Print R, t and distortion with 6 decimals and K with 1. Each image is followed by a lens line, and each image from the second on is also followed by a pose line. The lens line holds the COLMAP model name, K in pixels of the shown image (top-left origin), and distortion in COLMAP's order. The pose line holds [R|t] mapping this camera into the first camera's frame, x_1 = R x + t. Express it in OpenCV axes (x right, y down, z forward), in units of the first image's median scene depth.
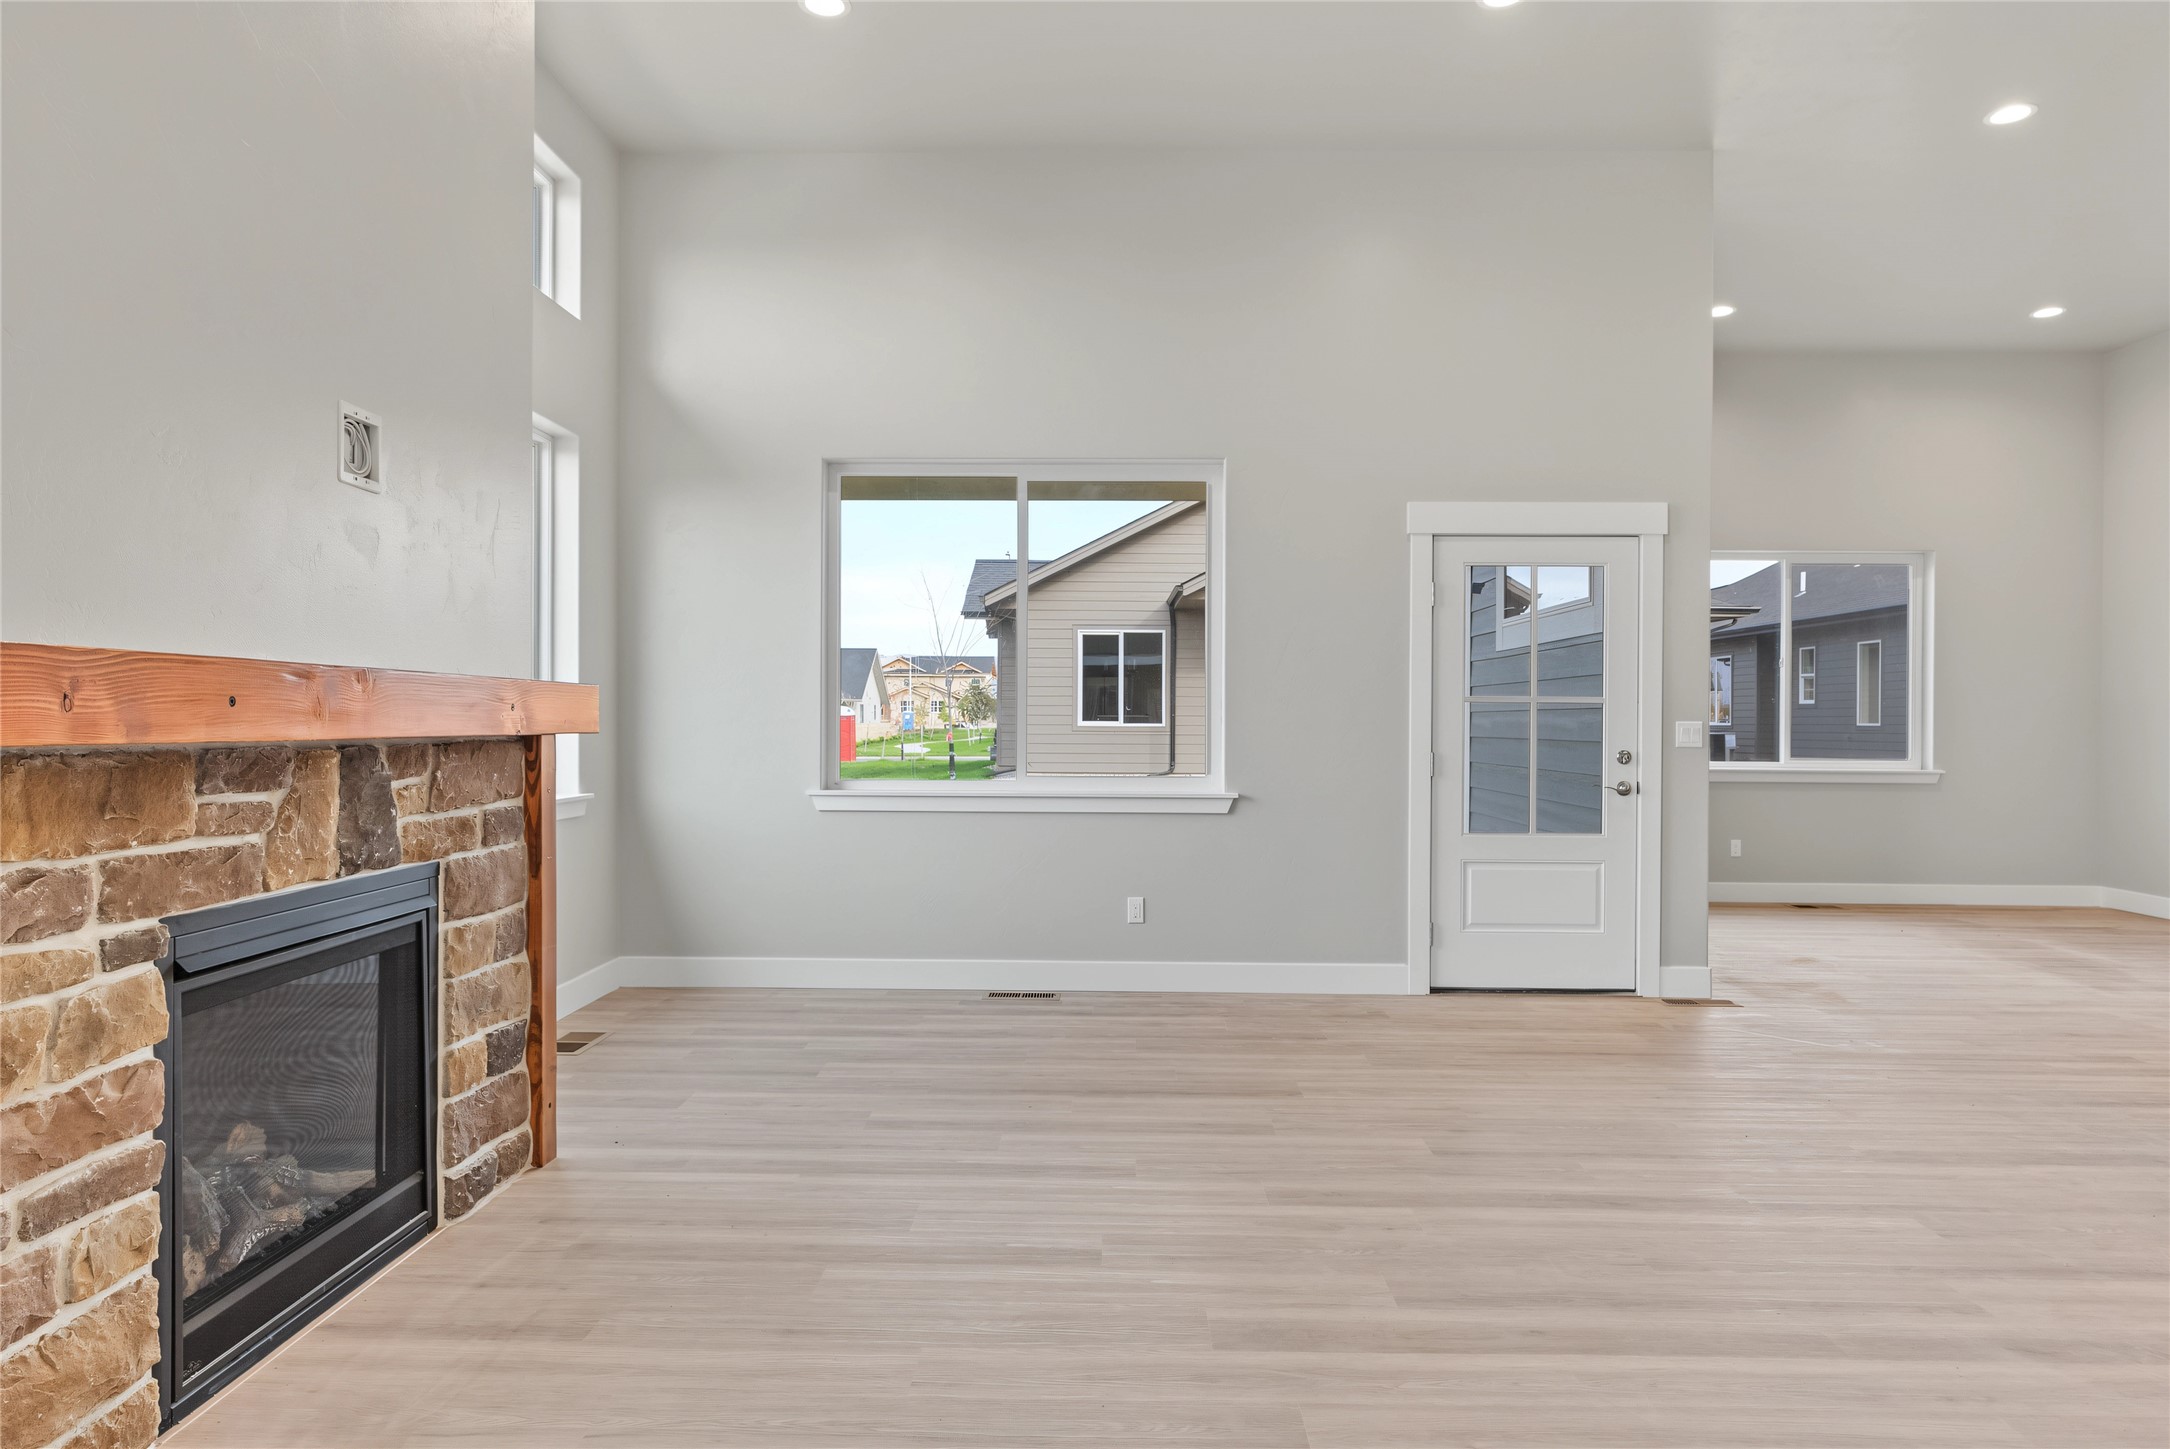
lens RADIAL K [[1265.9, 0, 1086.7], [0, 1265.9, 723.3], [0, 0, 1]] dist [-0.002152, 0.000190]
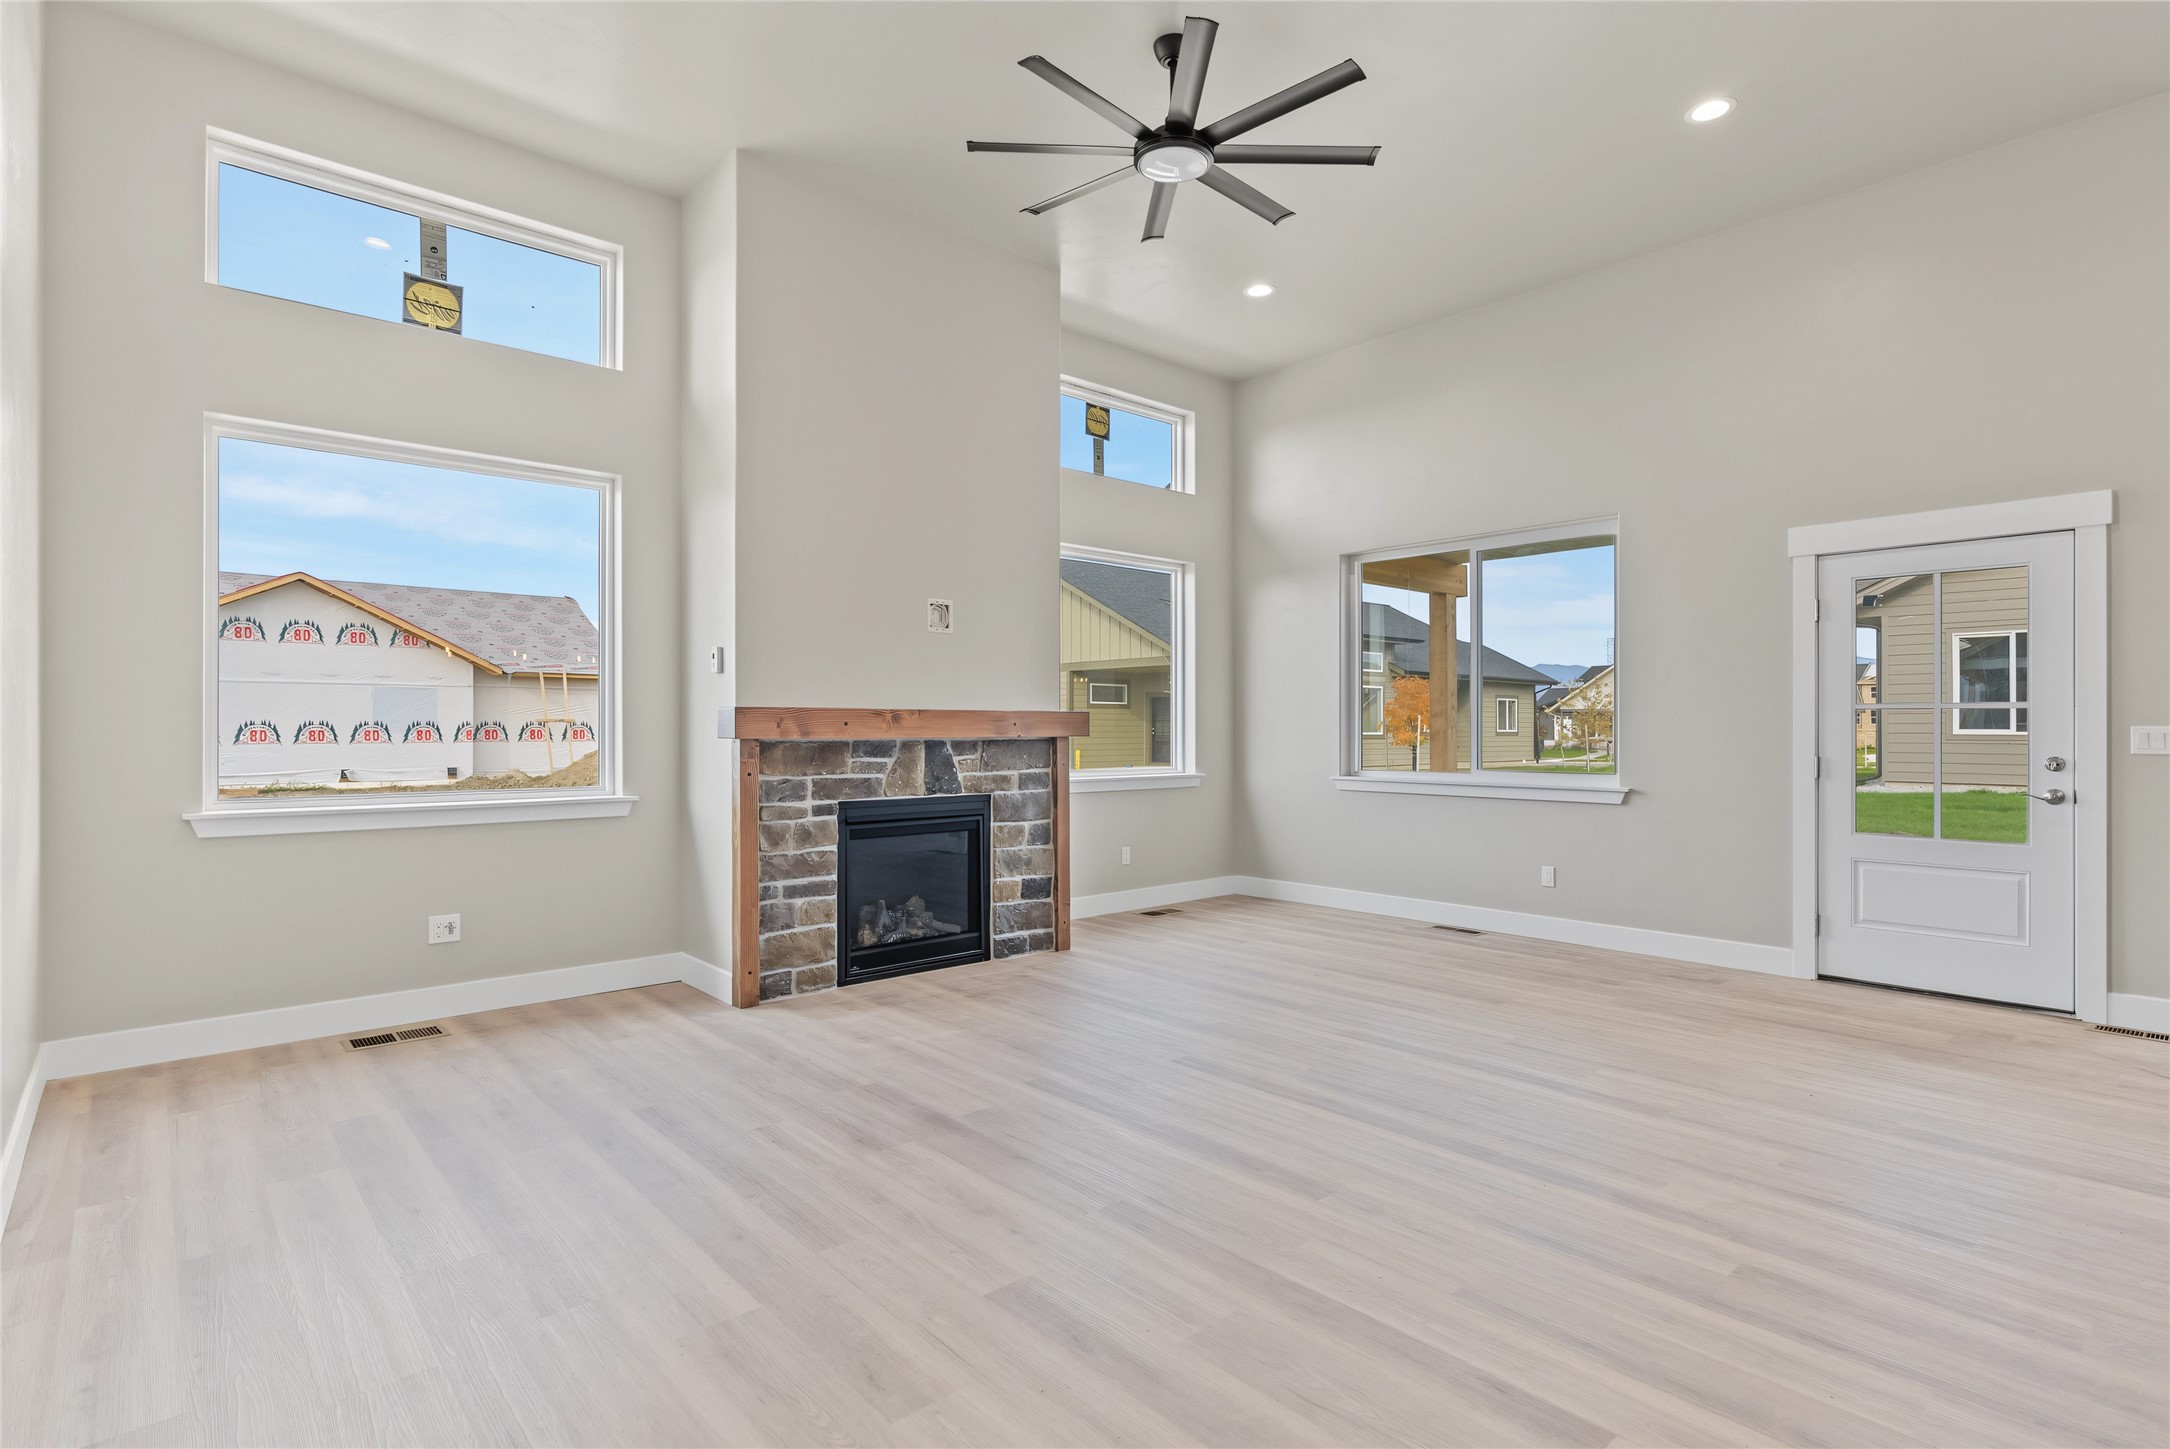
lens RADIAL K [[1065.0, 0, 1081.2], [0, 1065.0, 726.2], [0, 0, 1]] dist [-0.012627, 0.004654]
pose [[0.676117, -0.008080, -0.736750, 0.898459], [0.002657, 0.999960, -0.008529, 0.005630], [0.736789, 0.003809, 0.676112, -0.132533]]
